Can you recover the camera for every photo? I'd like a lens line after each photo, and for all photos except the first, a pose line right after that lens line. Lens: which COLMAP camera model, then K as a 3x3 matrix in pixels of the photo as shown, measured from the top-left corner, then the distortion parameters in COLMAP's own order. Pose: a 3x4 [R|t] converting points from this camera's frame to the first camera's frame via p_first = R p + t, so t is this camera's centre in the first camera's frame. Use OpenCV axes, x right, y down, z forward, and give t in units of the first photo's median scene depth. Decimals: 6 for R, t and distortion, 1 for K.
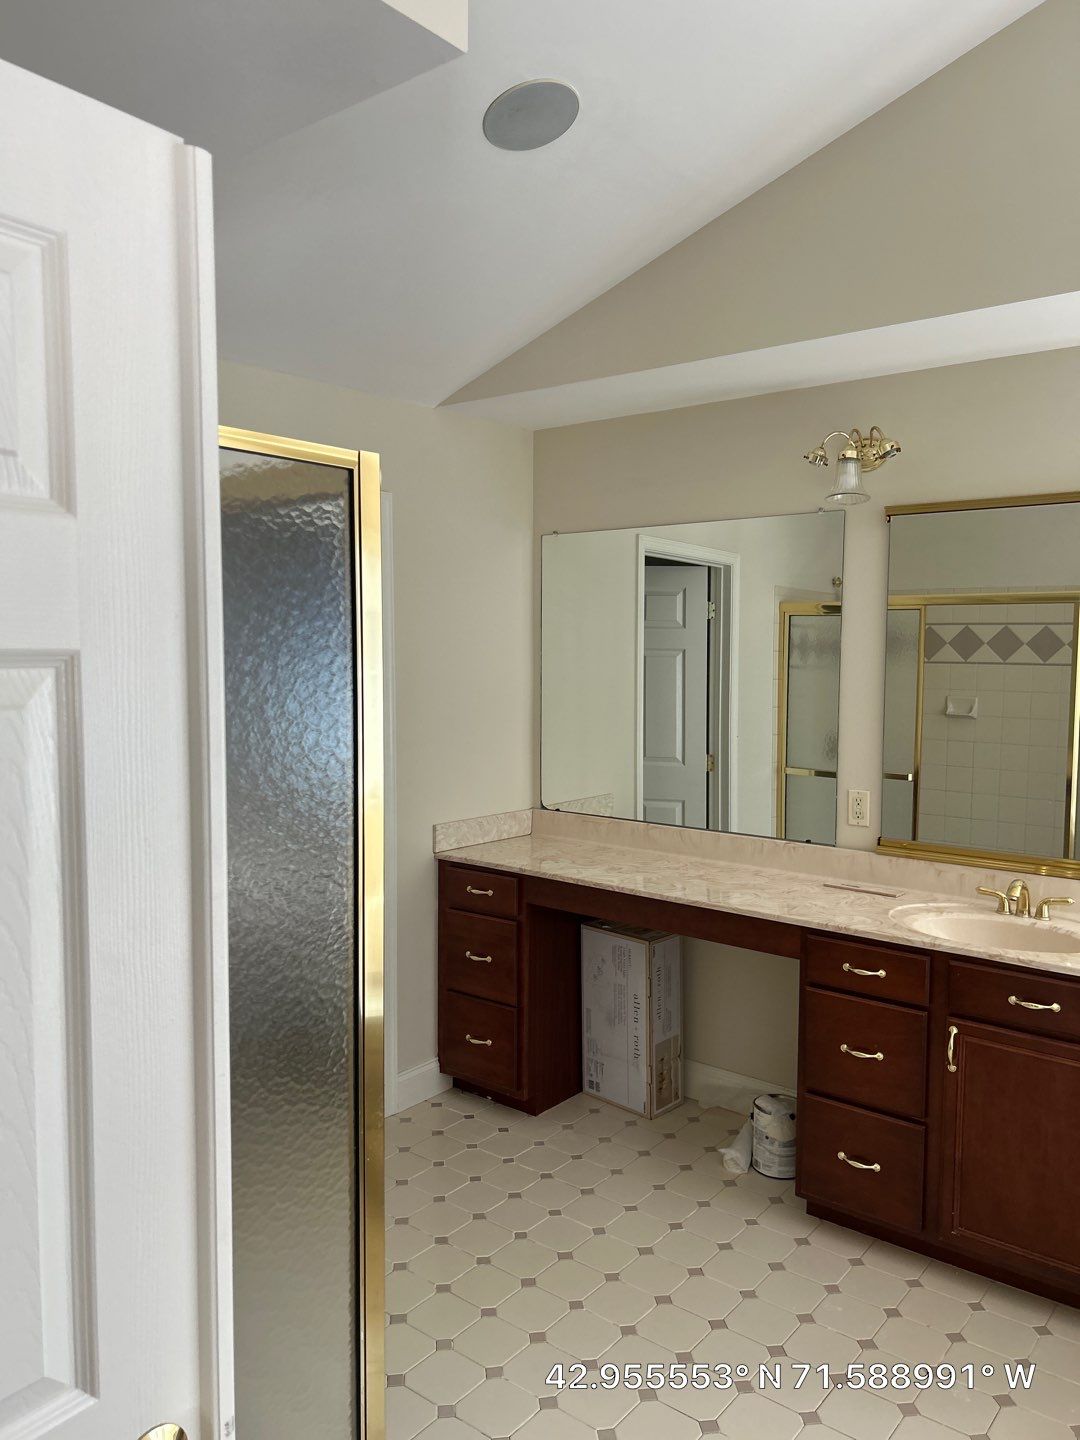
lens RADIAL K [[1067.4, 0, 542.3], [0, 1067.4, 728.7], [0, 0, 1]] dist [0.057210, -0.134805]
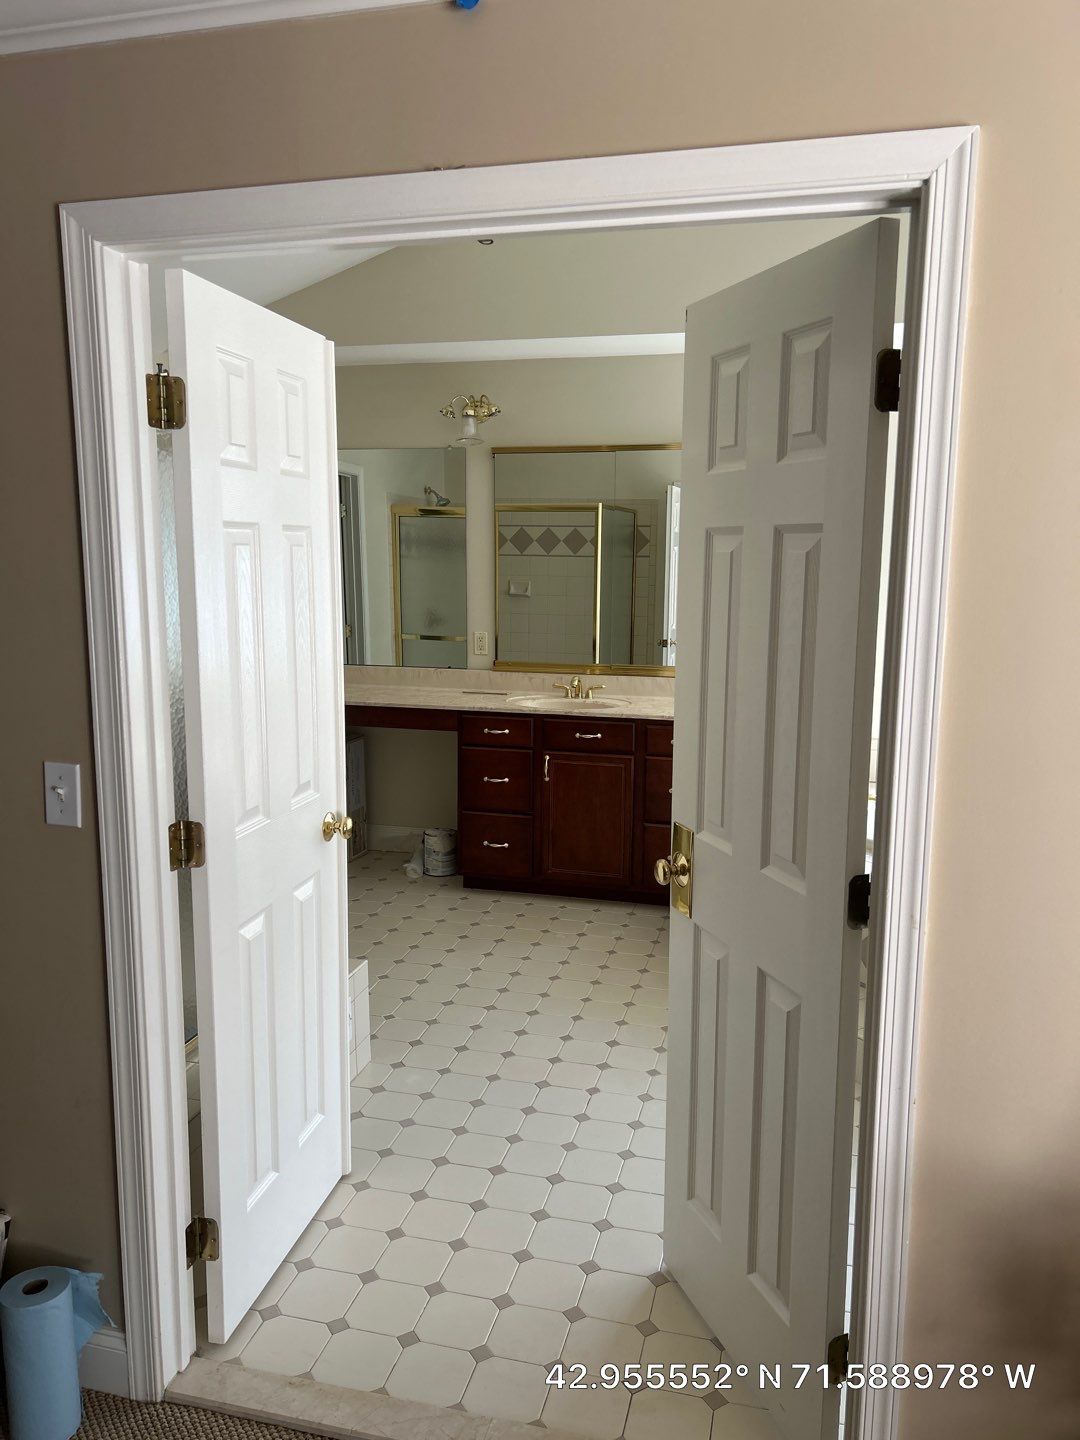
lens RADIAL K [[1067.4, 0, 542.3], [0, 1067.4, 728.7], [0, 0, 1]] dist [0.057210, -0.134805]
pose [[0.912436, -0.060860, 0.404669, -0.267035], [0.023197, 0.994981, 0.097336, 0.049117], [-0.408562, -0.079426, 0.909268, -0.475907]]
